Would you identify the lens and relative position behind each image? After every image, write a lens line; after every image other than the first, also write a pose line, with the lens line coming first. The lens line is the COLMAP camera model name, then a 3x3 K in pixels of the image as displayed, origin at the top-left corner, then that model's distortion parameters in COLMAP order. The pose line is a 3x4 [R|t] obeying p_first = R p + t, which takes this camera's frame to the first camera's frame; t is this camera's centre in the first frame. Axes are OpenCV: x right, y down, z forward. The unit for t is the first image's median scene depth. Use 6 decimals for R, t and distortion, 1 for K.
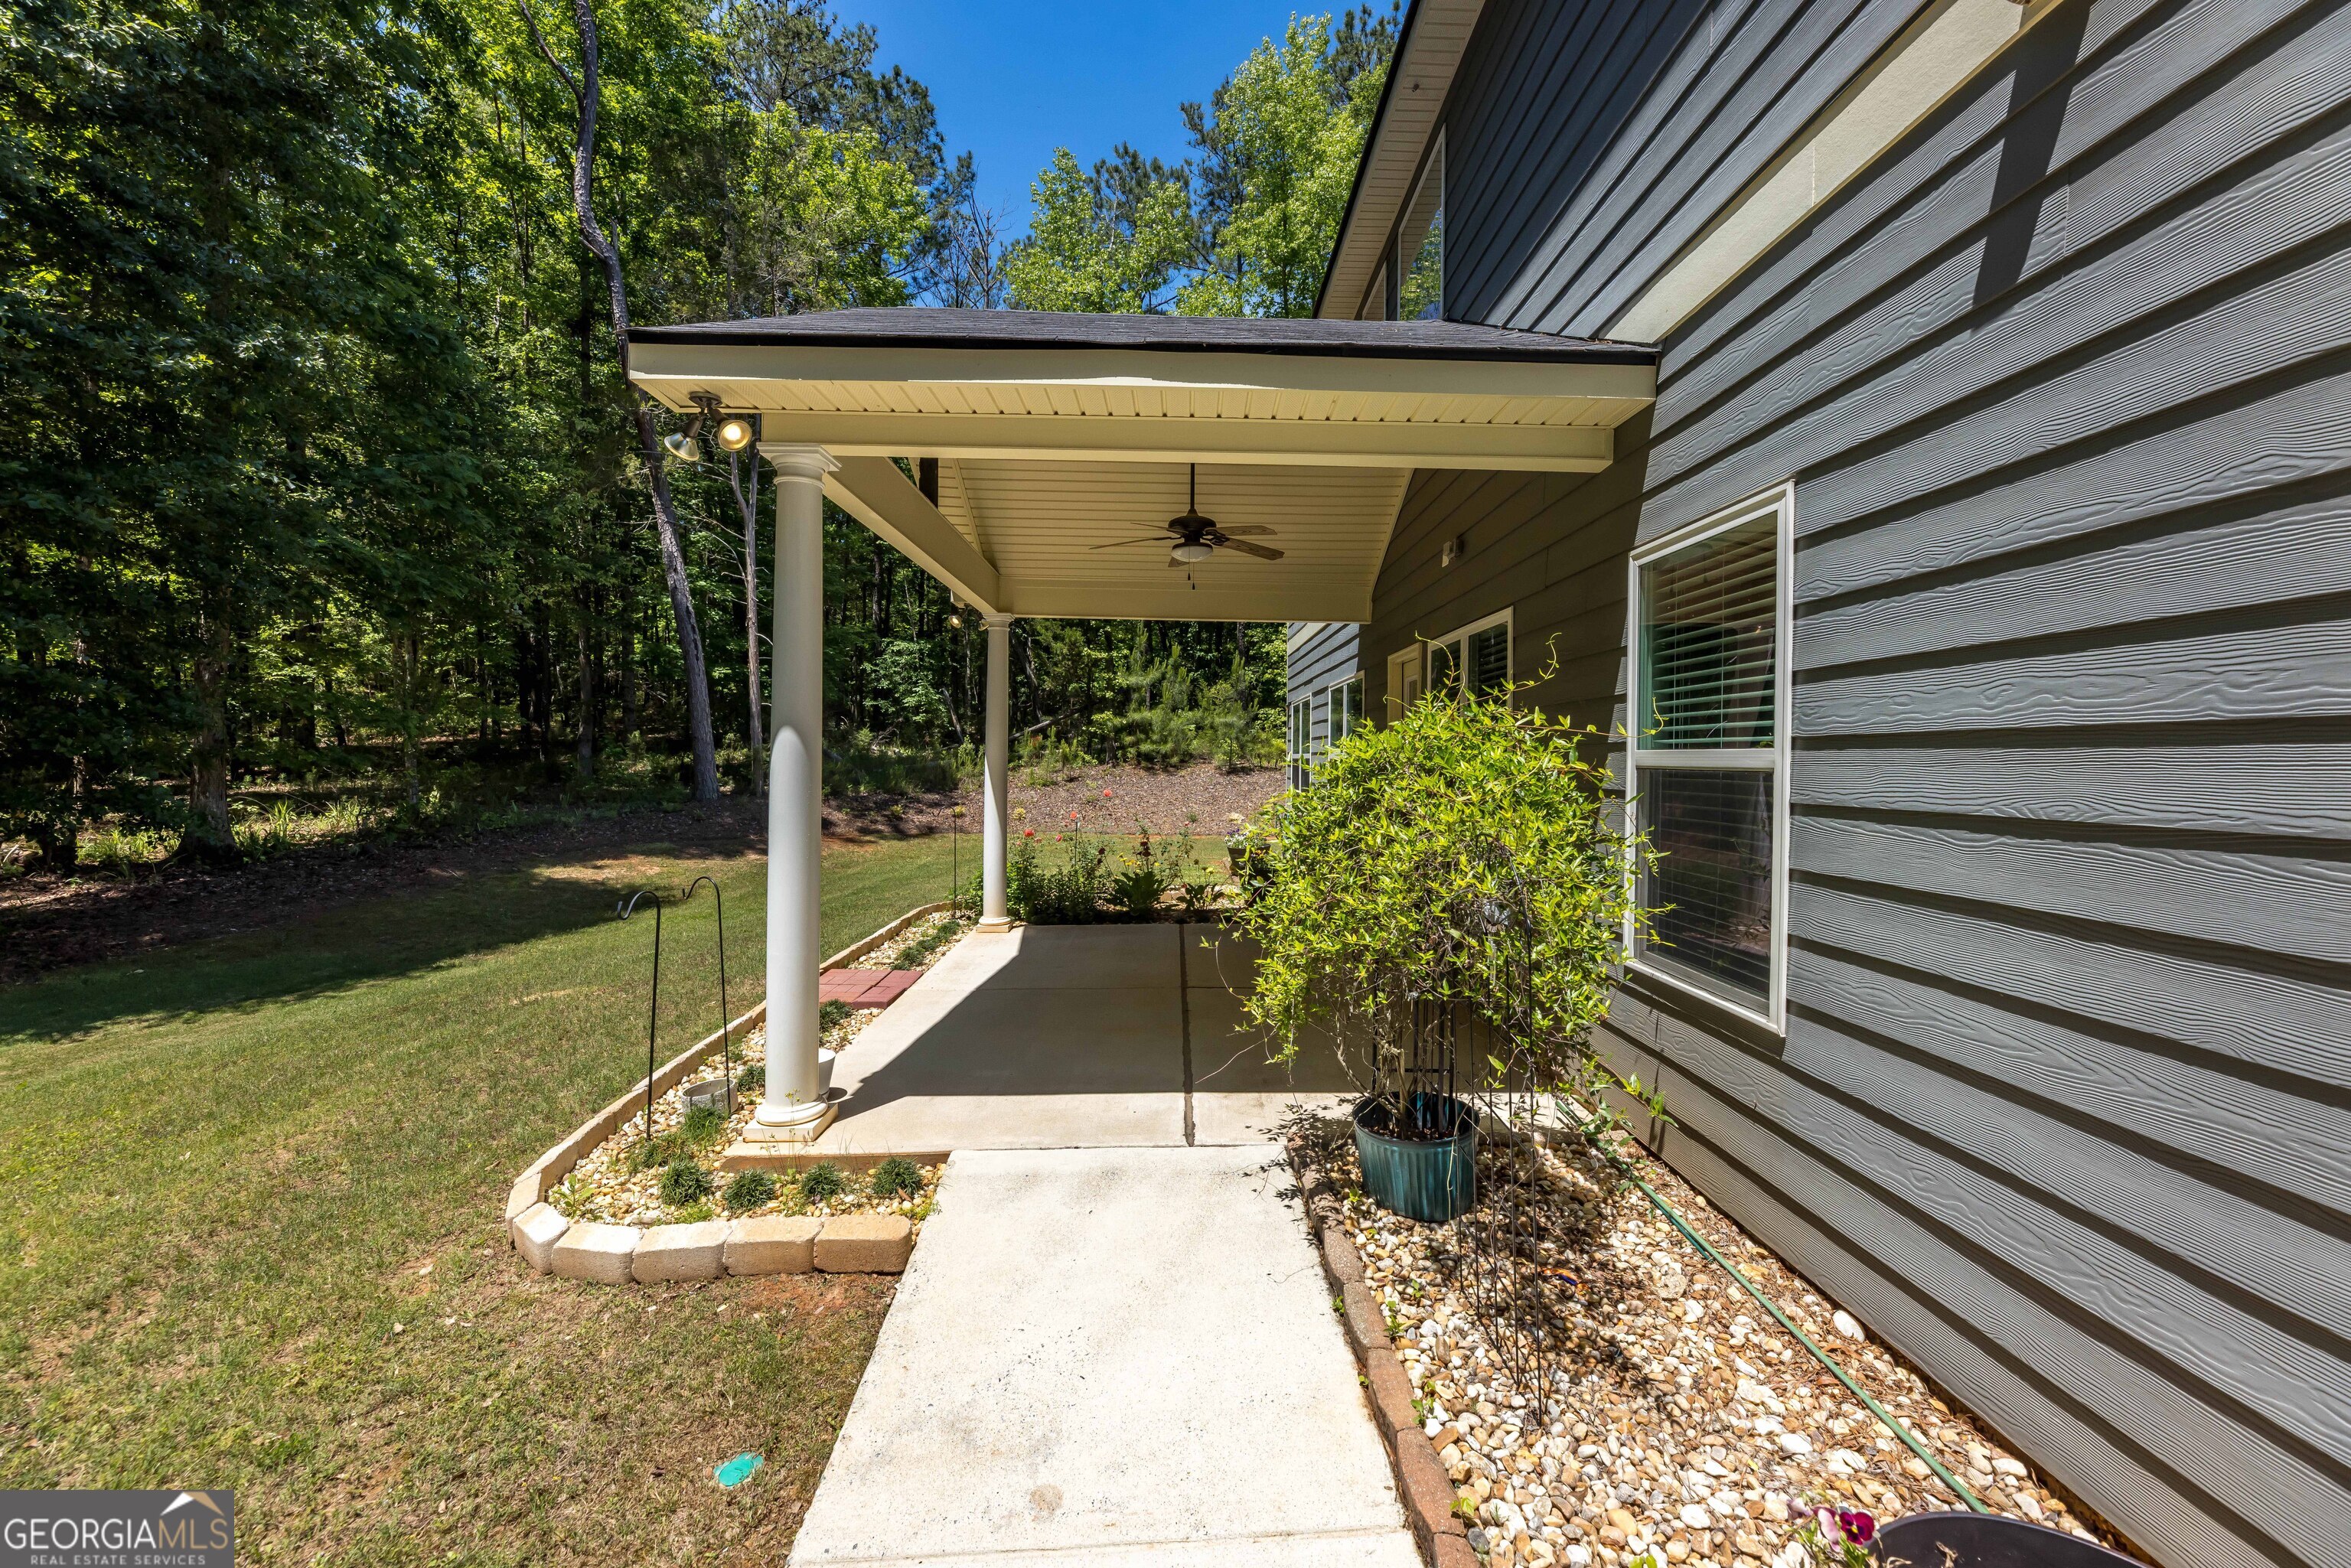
lens RADIAL K [[946.1, 0, 1180.5], [0, 946.1, 758.9], [0, 0, 1]] dist [-0.001202, 0.000164]
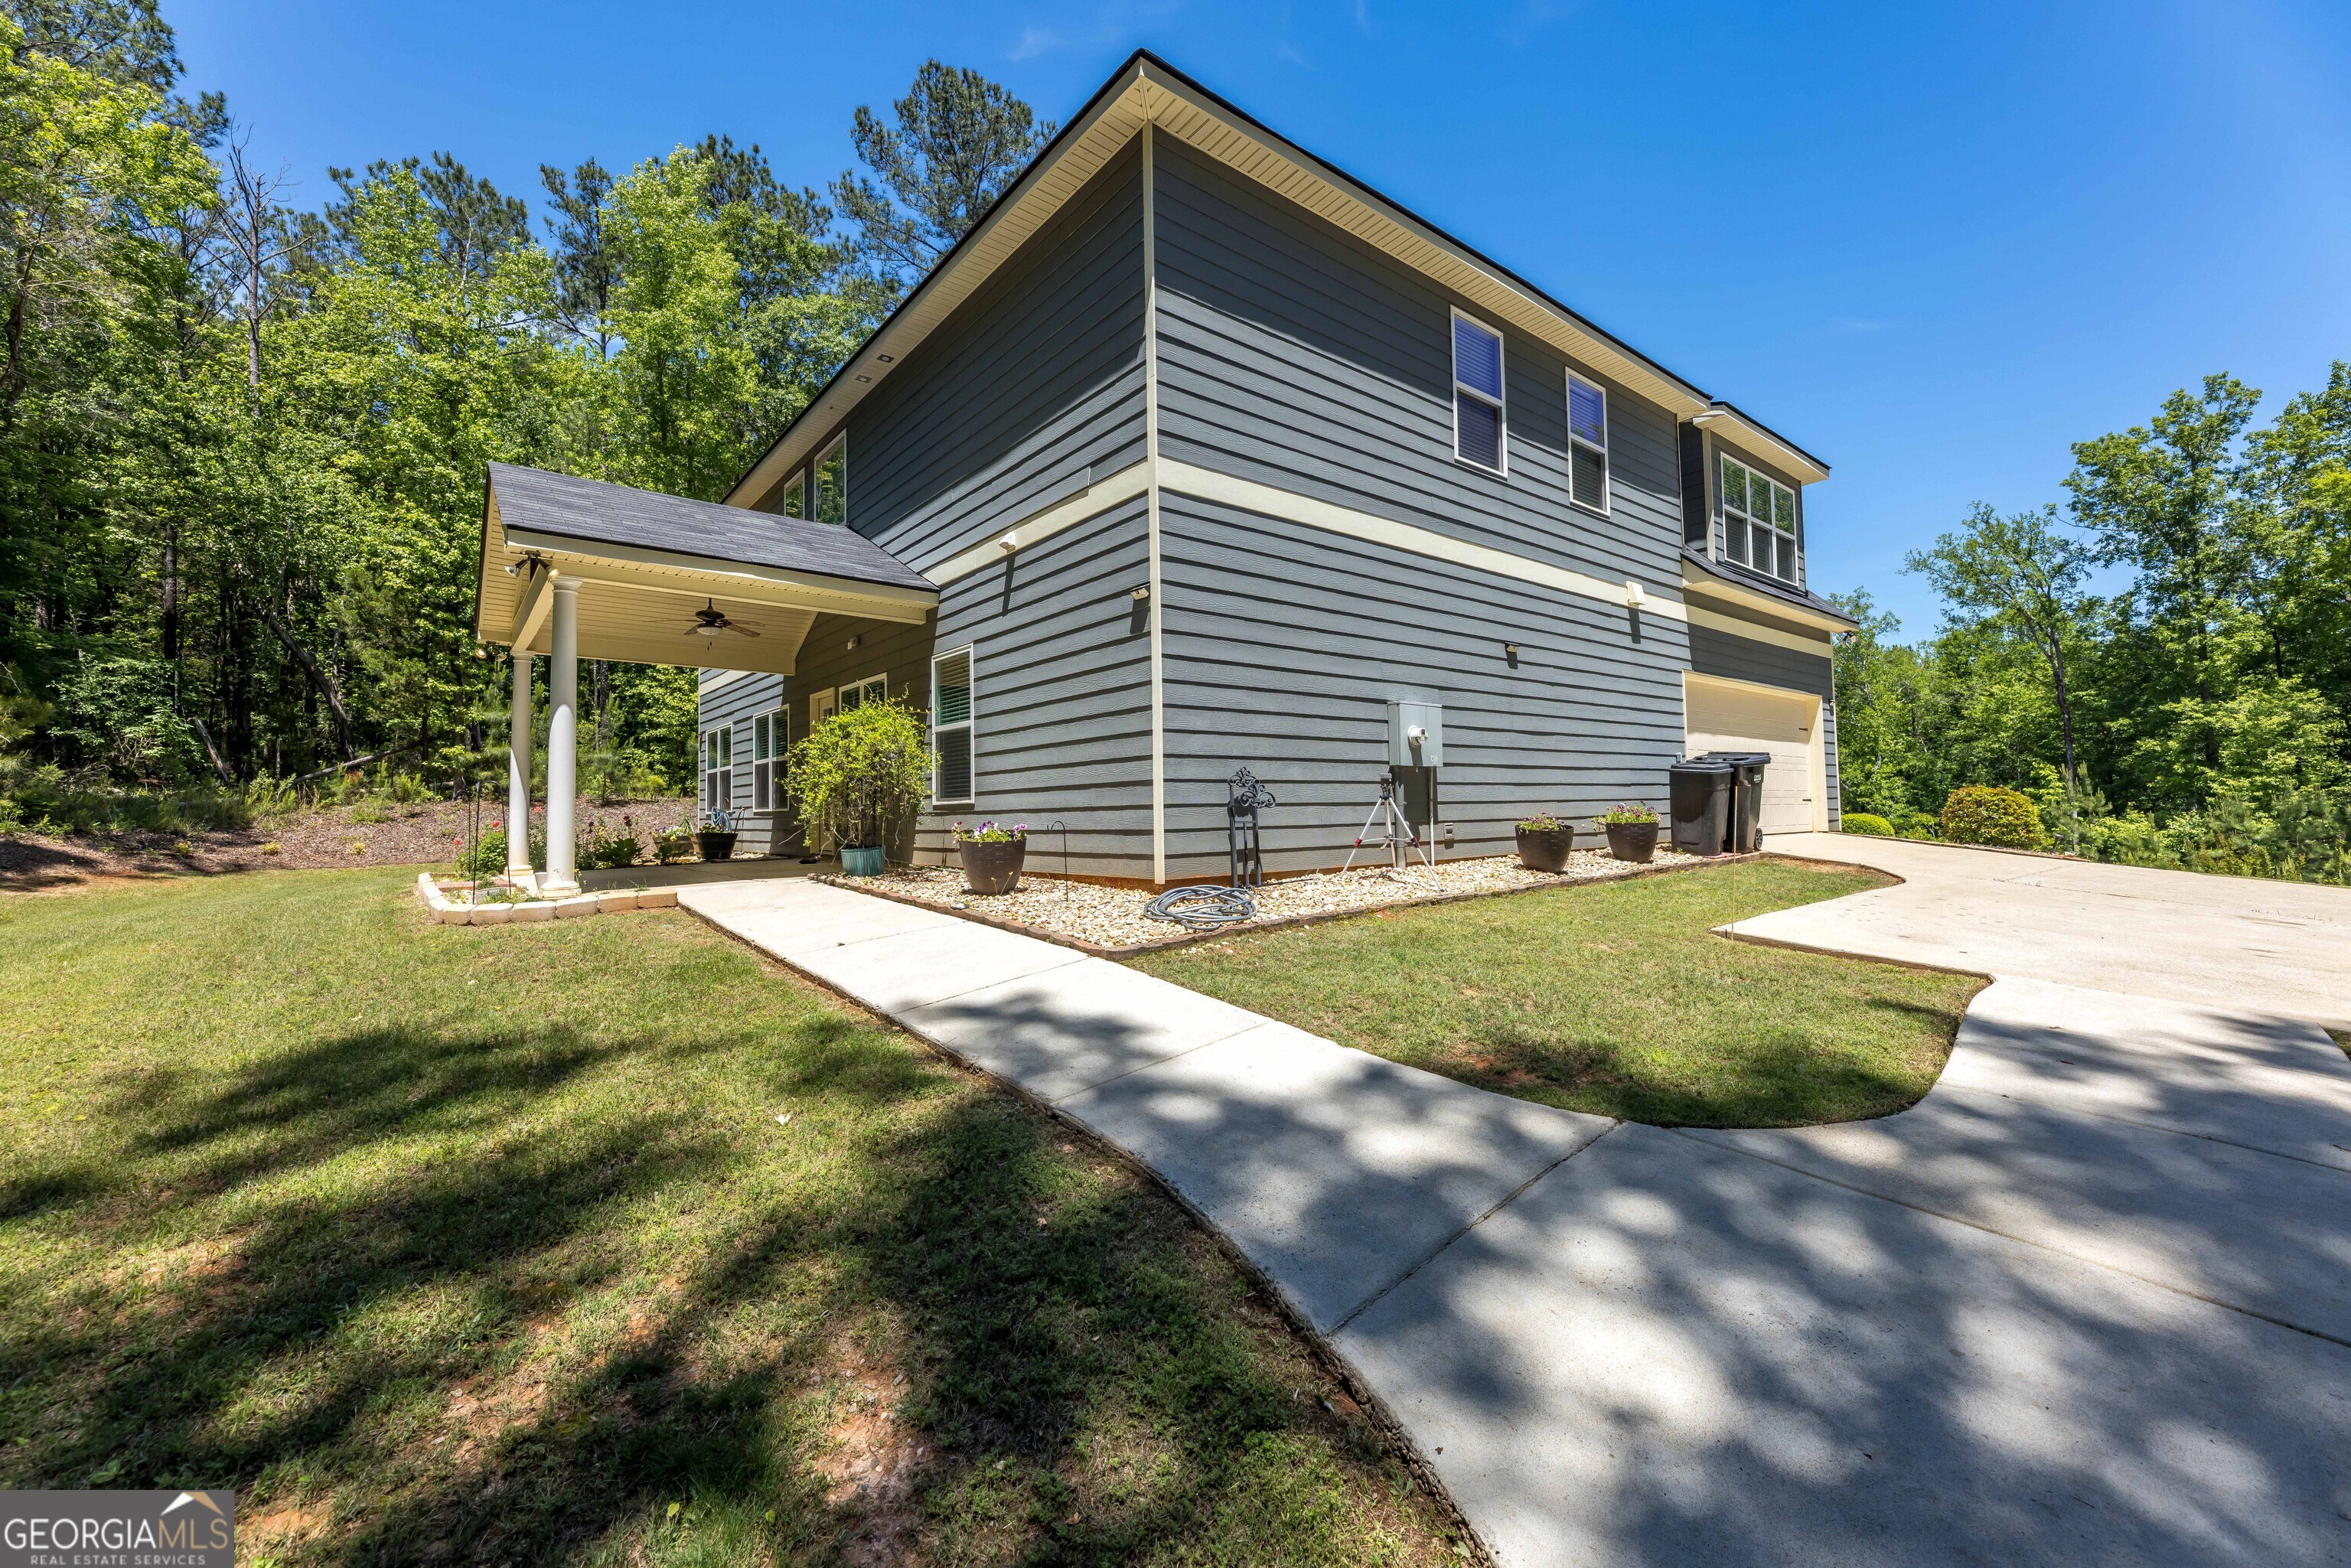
lens RADIAL K [[929.6, 0, 1179.4], [0, 929.6, 776.3], [0, 0, 1]] dist [0.002224, 0.000236]
pose [[0.782428, -0.000246, 0.622741, -0.195274], [0.027298, 0.999052, -0.033904, 0.073071], [-0.622143, 0.043527, 0.781693, -0.467193]]
